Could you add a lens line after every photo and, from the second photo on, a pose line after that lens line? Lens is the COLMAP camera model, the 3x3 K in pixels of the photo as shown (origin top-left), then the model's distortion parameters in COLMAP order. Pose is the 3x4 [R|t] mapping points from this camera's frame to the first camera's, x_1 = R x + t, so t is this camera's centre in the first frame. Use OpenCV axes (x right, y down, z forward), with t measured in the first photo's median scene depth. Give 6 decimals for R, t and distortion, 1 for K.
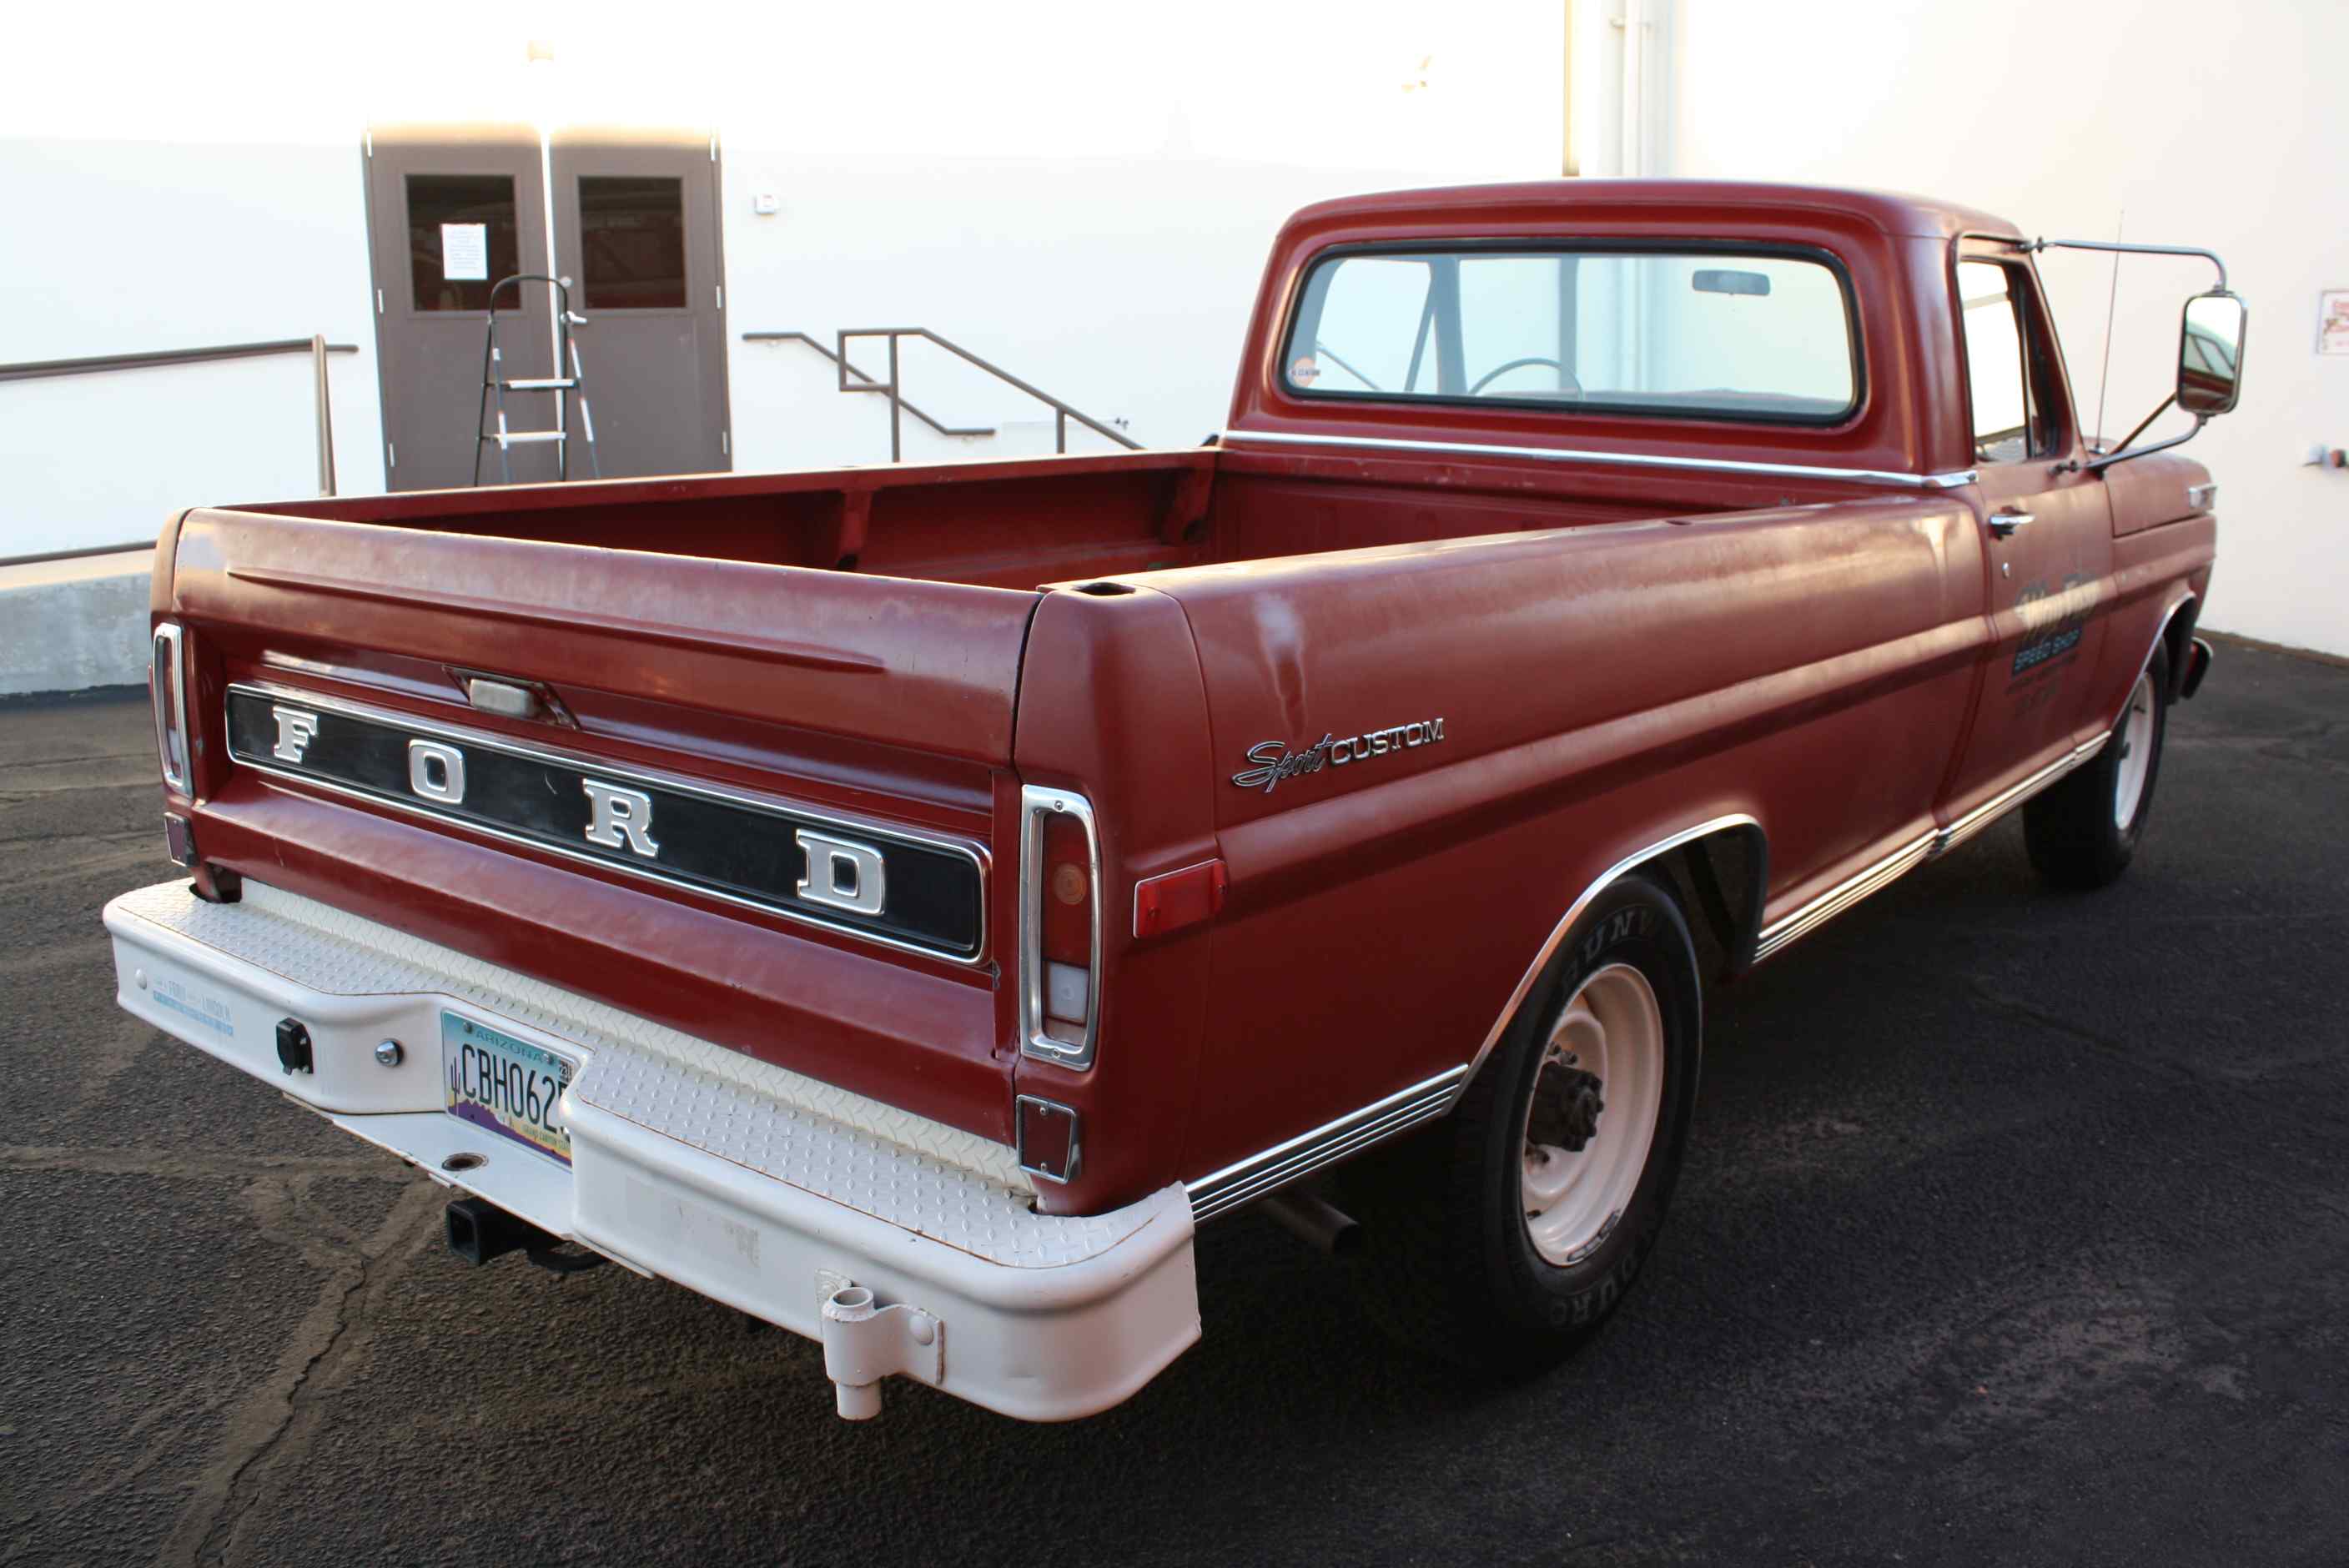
lens RADIAL K [[1964.7, 0, 1216.4], [0, 1964.7, 800.4], [0, 0, 1]] dist [-0.160505, 0.134429]
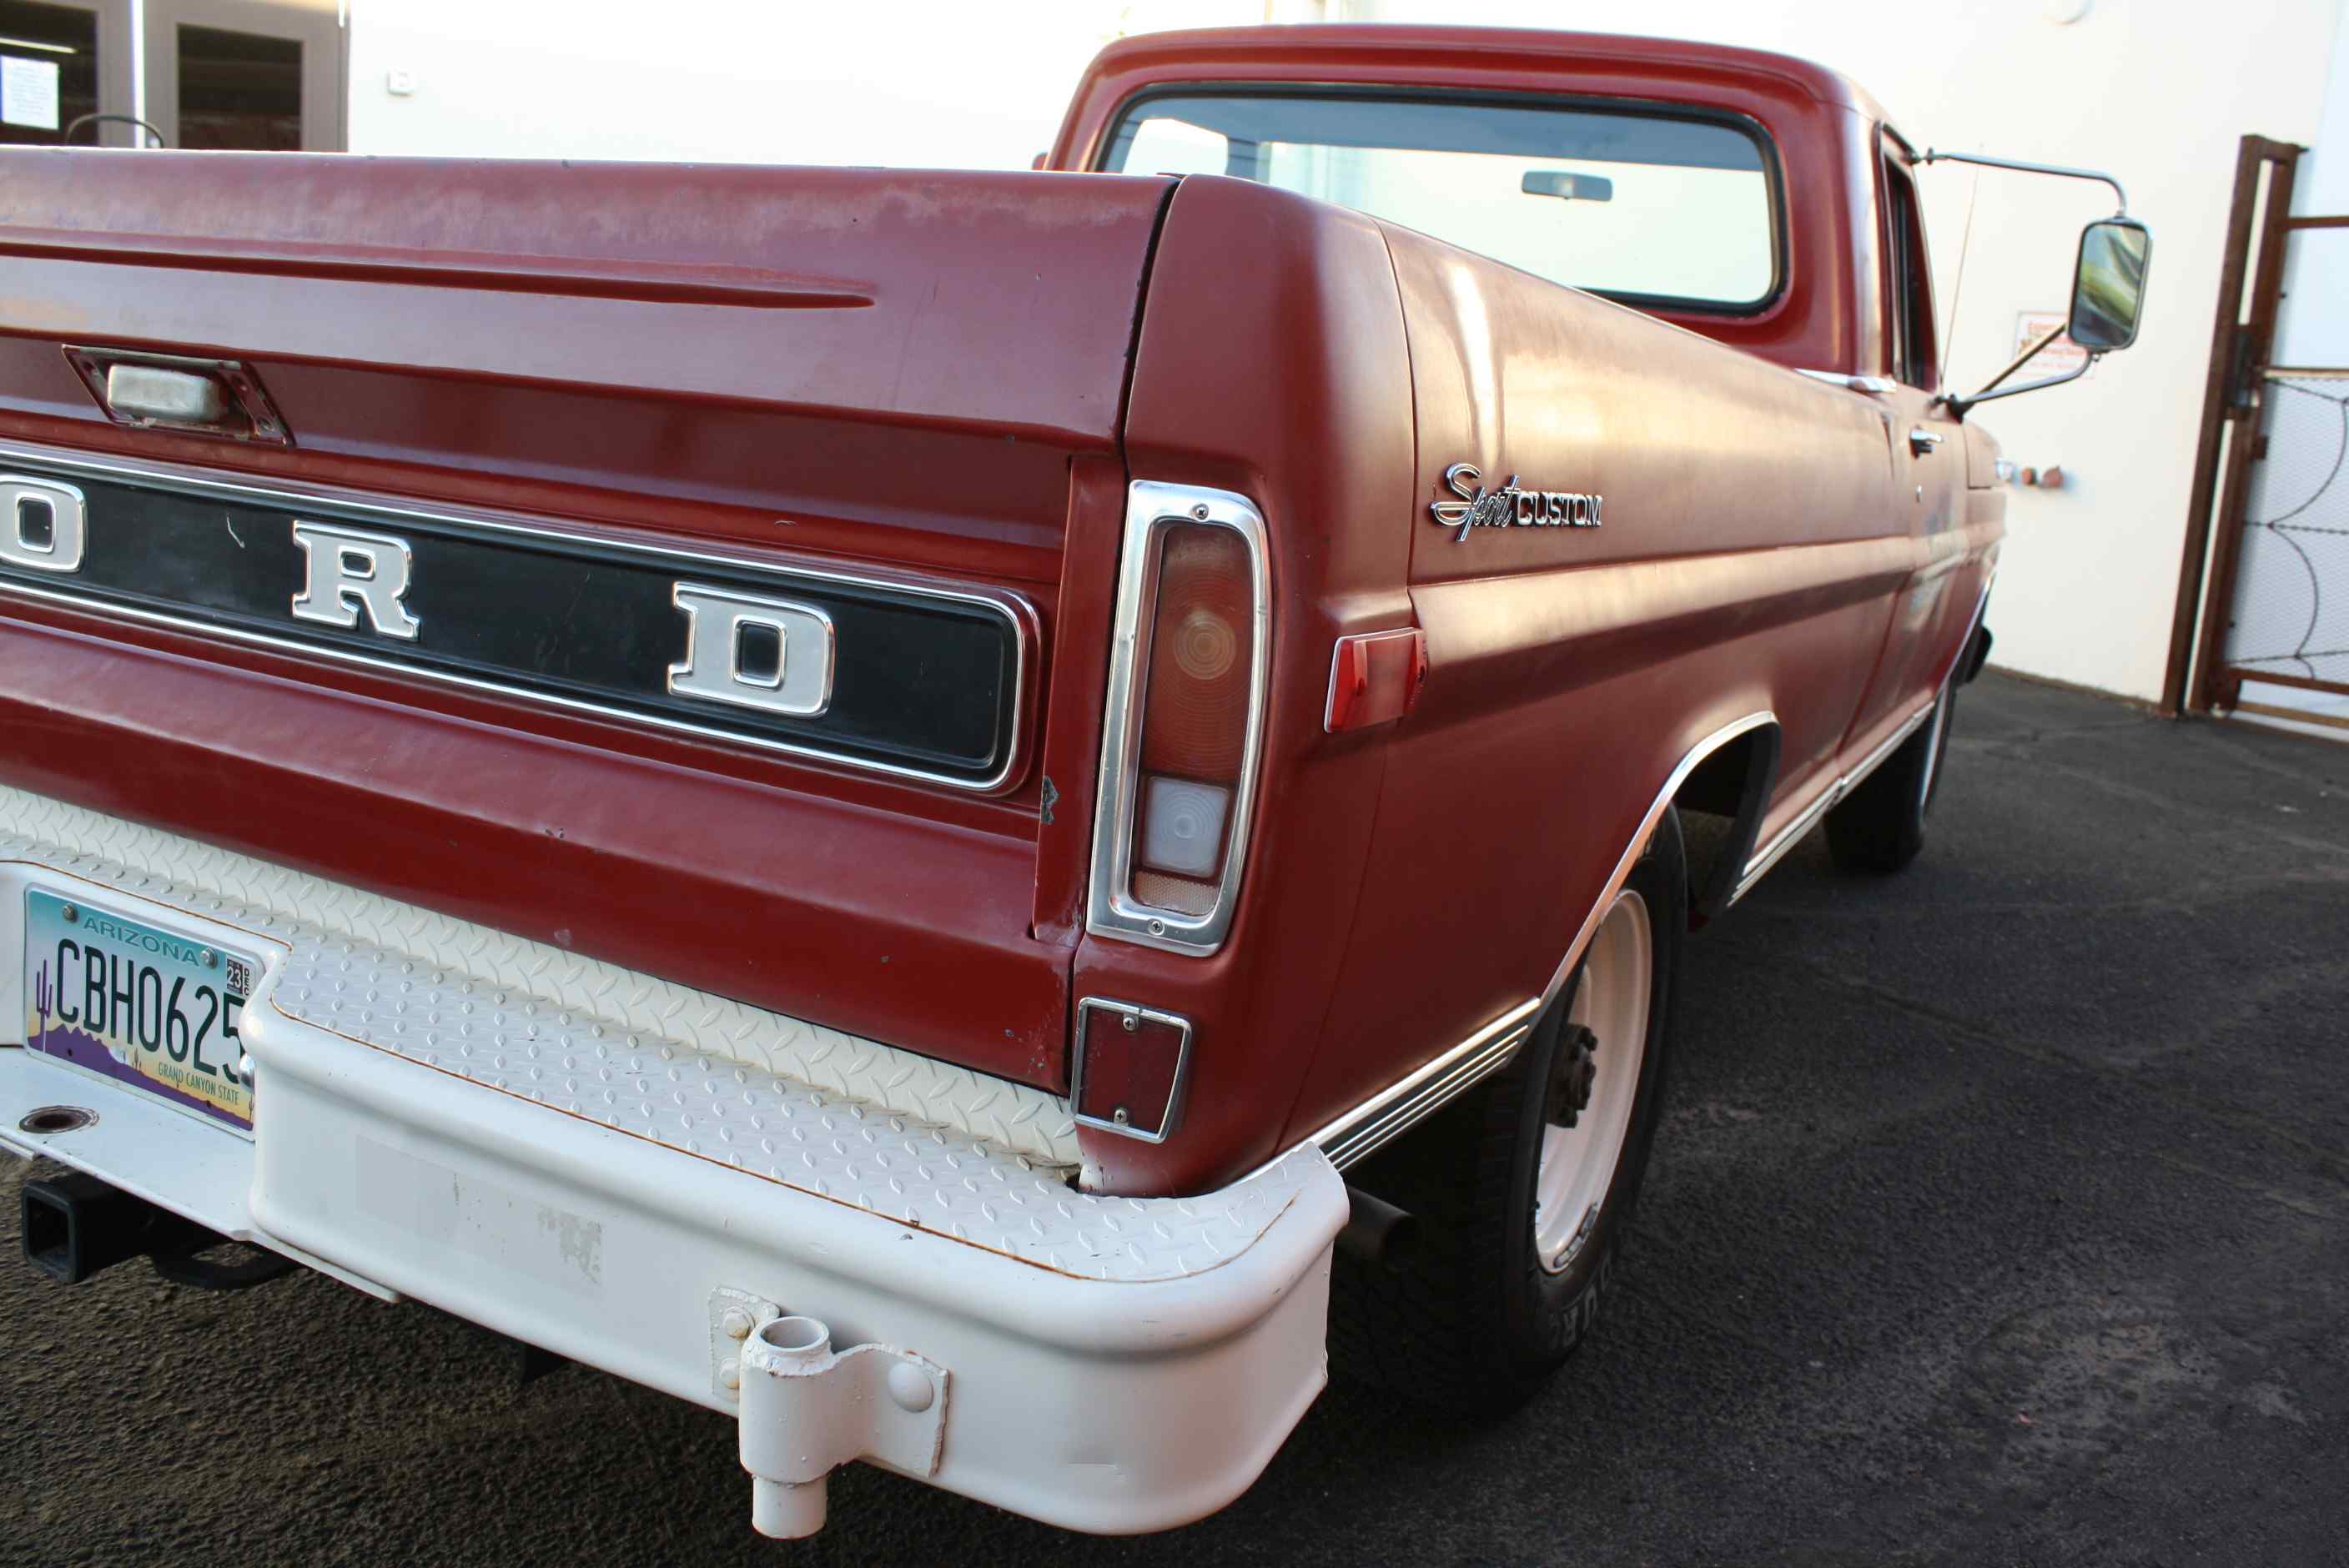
lens RADIAL K [[1964.7, 0, 1196.9], [0, 1964.7, 790.3], [0, 0, 1]] dist [-0.160505, 0.134429]
pose [[0.979250, 0.040763, 0.198516, -0.147946], [-0.038691, 0.999149, -0.014312, 0.072596], [-0.198930, 0.006334, 0.979993, 0.304780]]
